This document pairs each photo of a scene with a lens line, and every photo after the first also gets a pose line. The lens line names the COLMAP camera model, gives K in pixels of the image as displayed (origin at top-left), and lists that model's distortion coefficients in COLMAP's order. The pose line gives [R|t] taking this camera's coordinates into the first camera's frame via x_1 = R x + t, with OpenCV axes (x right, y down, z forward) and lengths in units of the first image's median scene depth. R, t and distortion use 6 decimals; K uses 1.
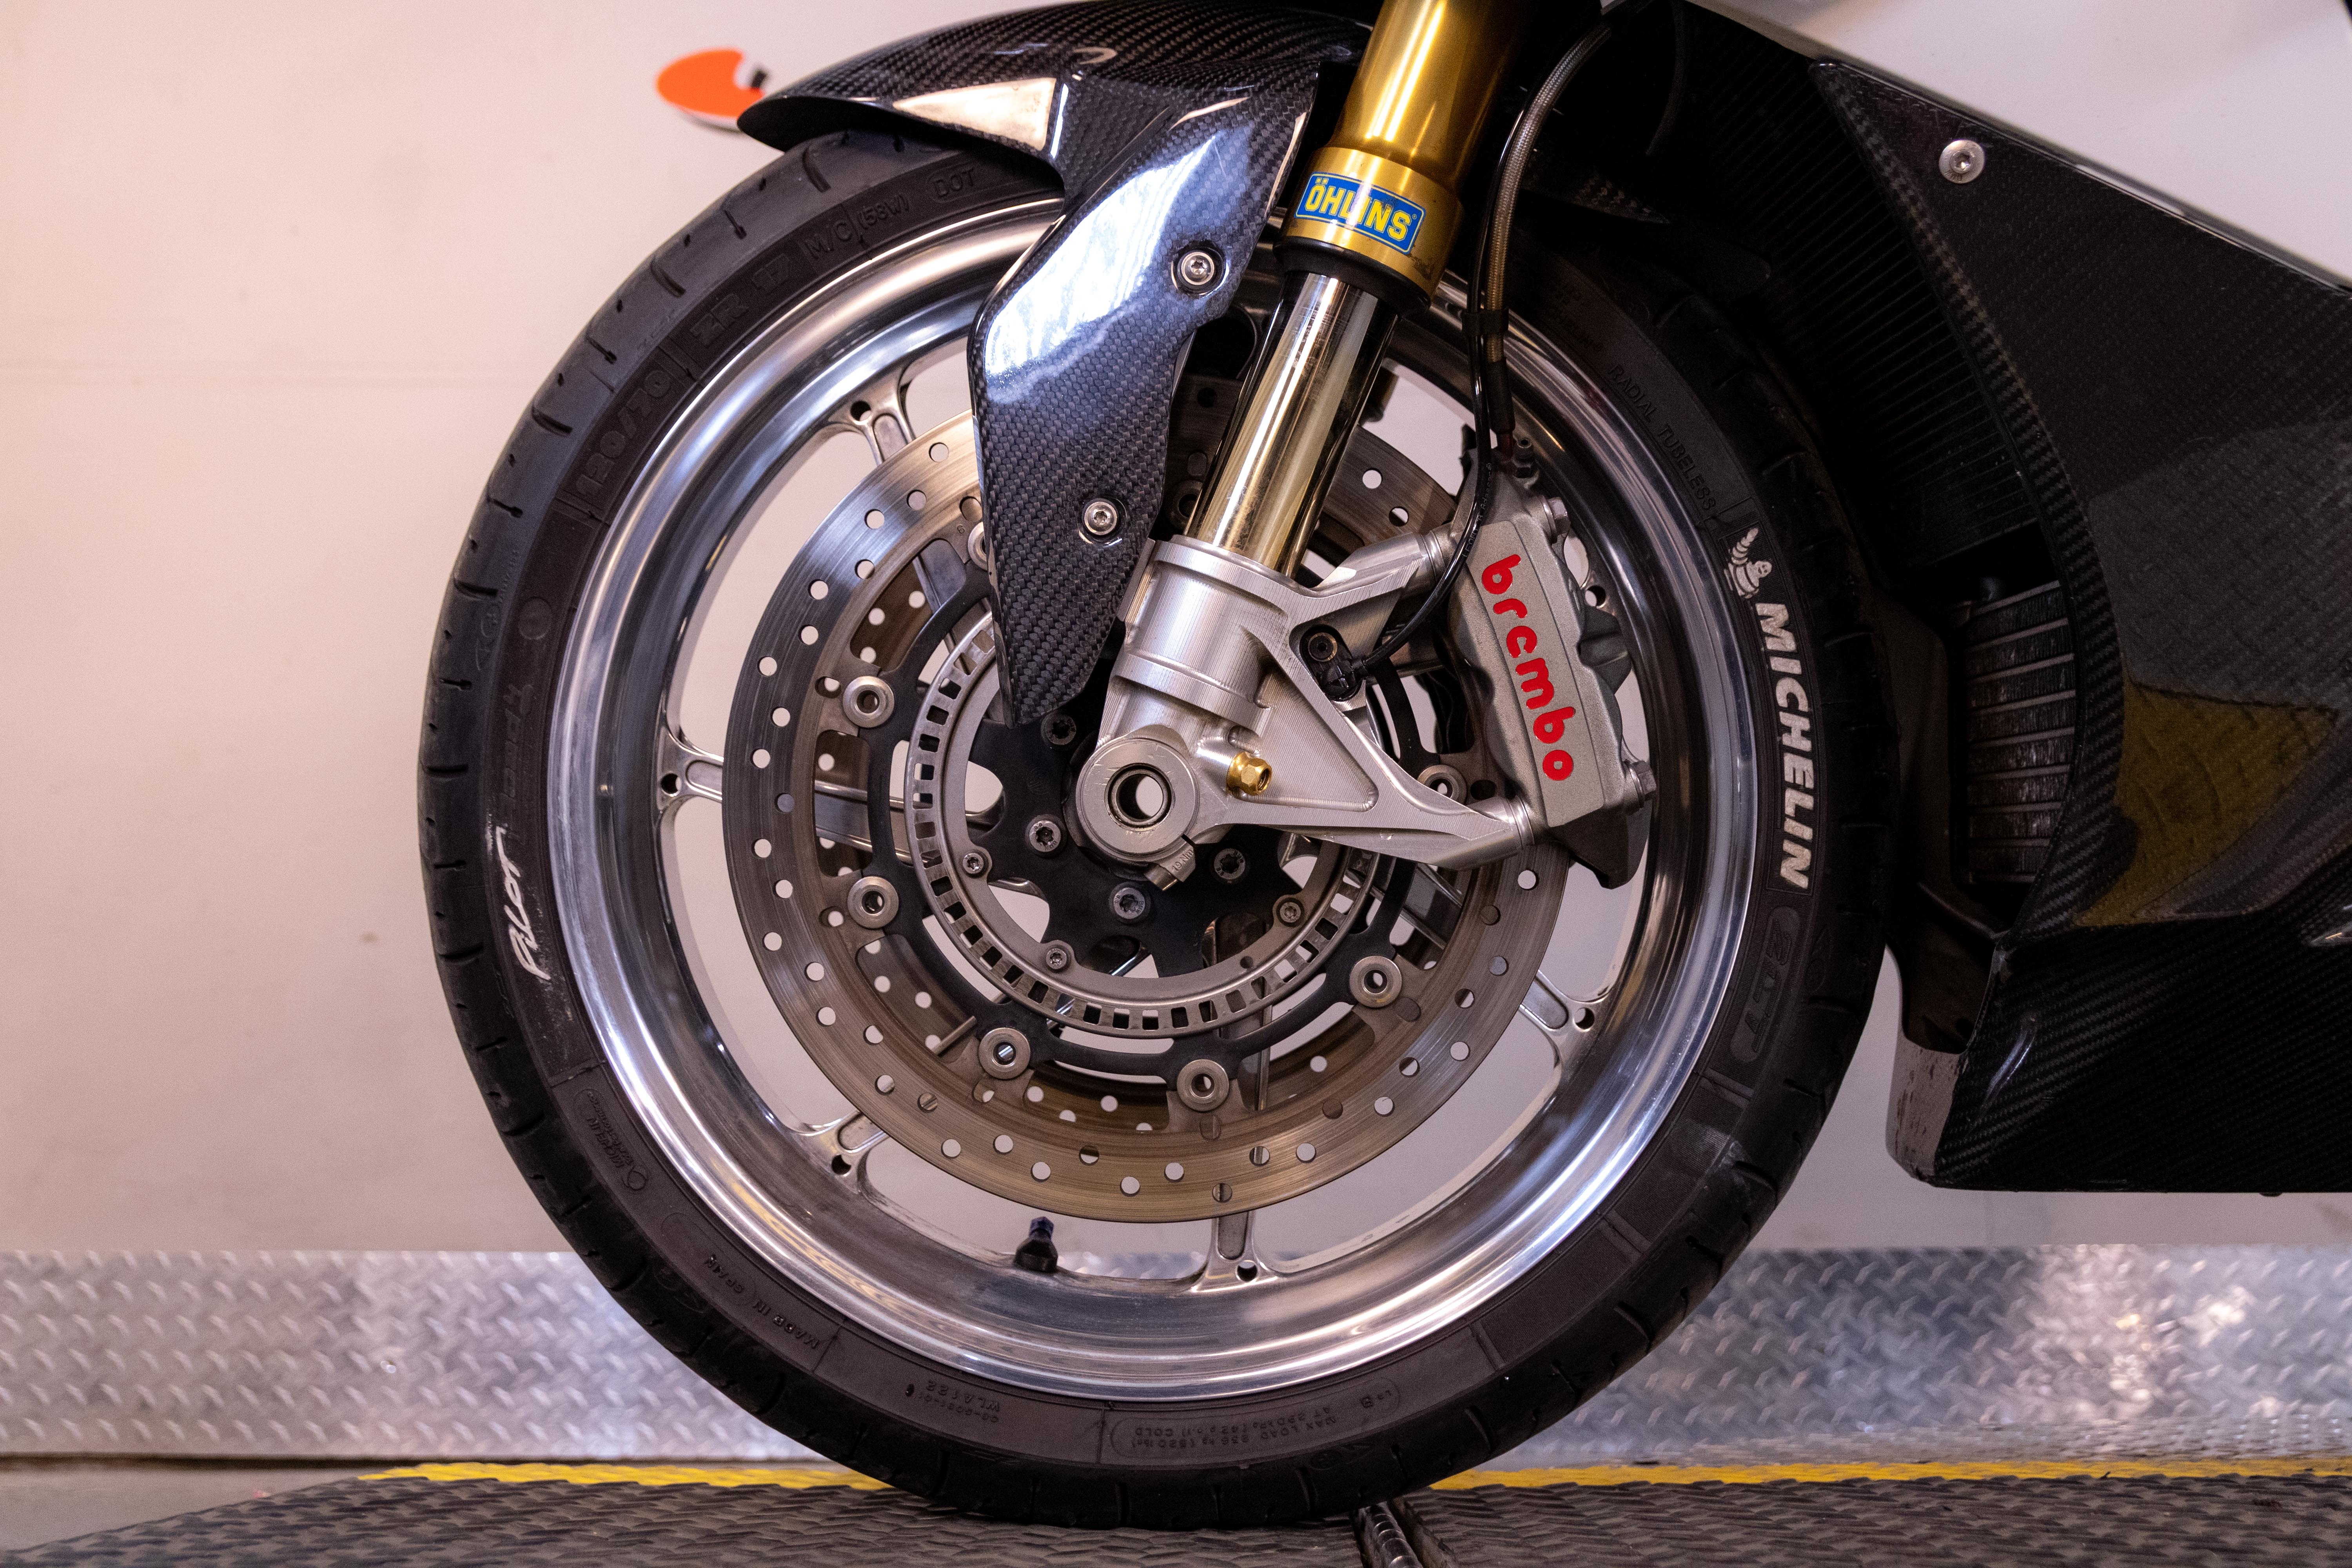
lens RADIAL K [[2129.4, 0, 1176.0], [0, 2129.4, 784.0], [0, 0, 1]] dist [0.003661, -0.023686]
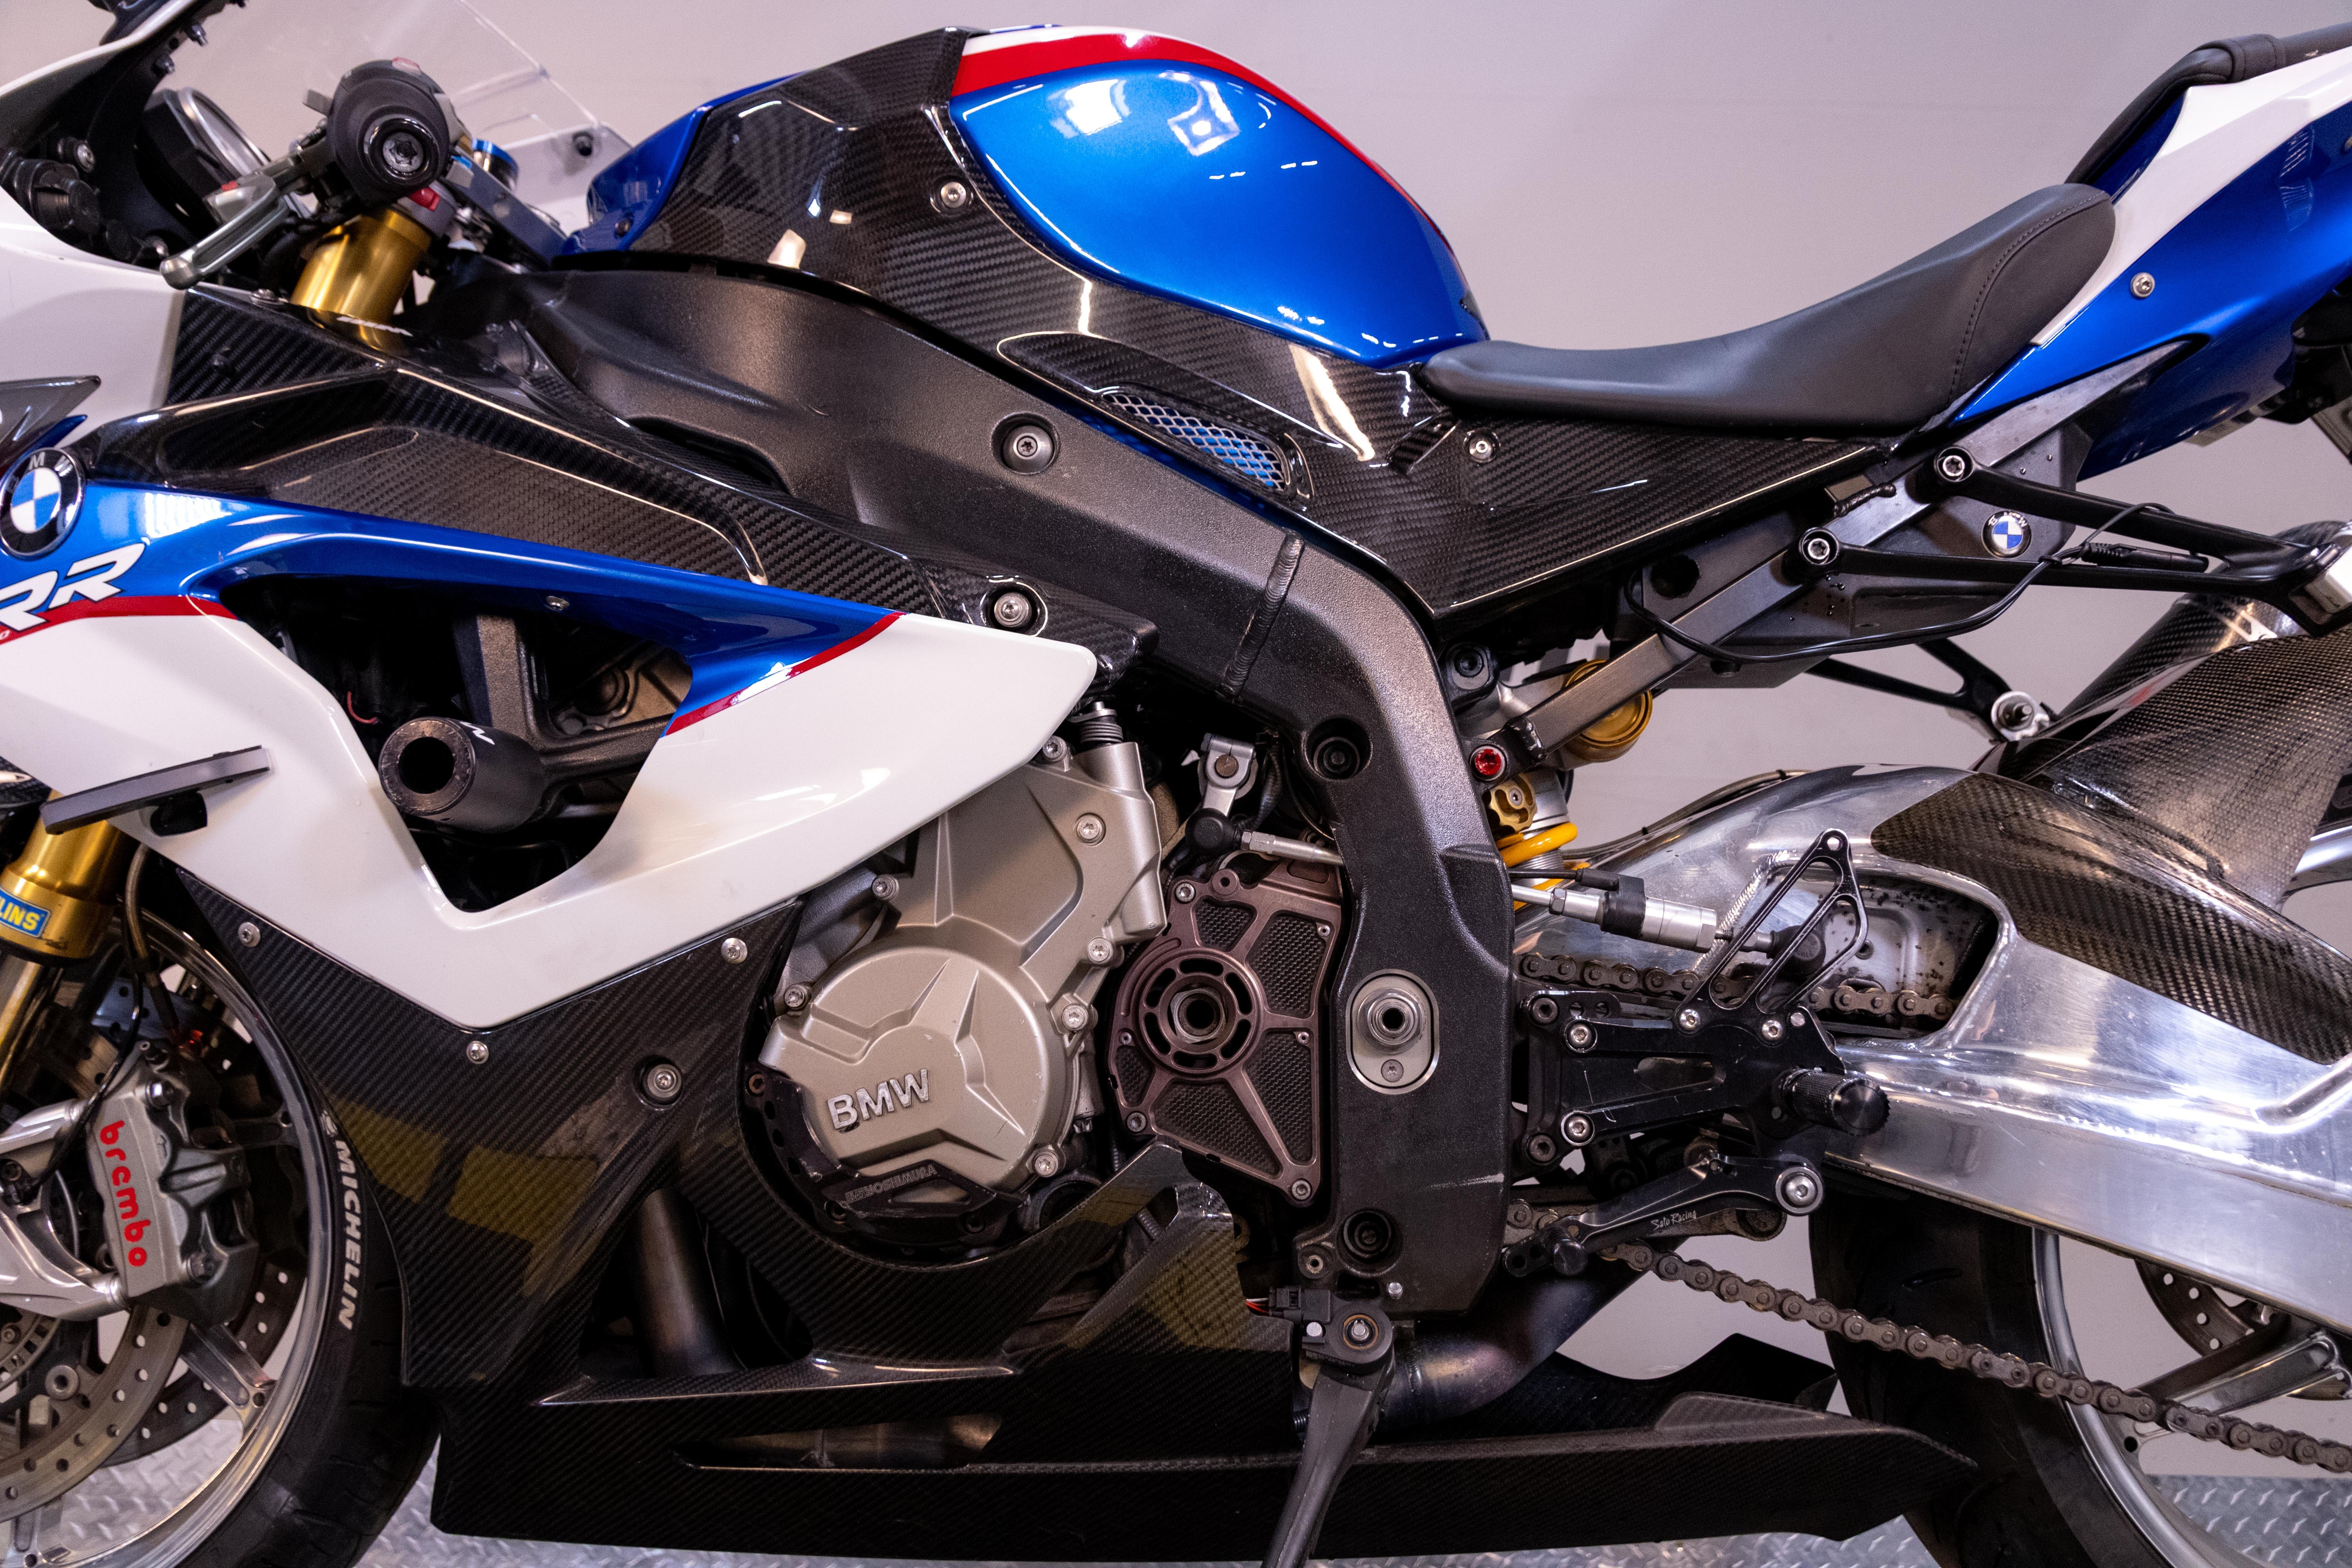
lens RADIAL K [[1799.7, 0, 1176.0], [0, 1799.7, 784.0], [0, 0, 1]] dist [0.002809, -0.006858]
pose [[0.999380, 0.034855, -0.004949, 0.910995], [-0.035149, 0.995768, -0.084911, -0.262135], [0.001969, 0.085032, 0.996376, -0.341590]]
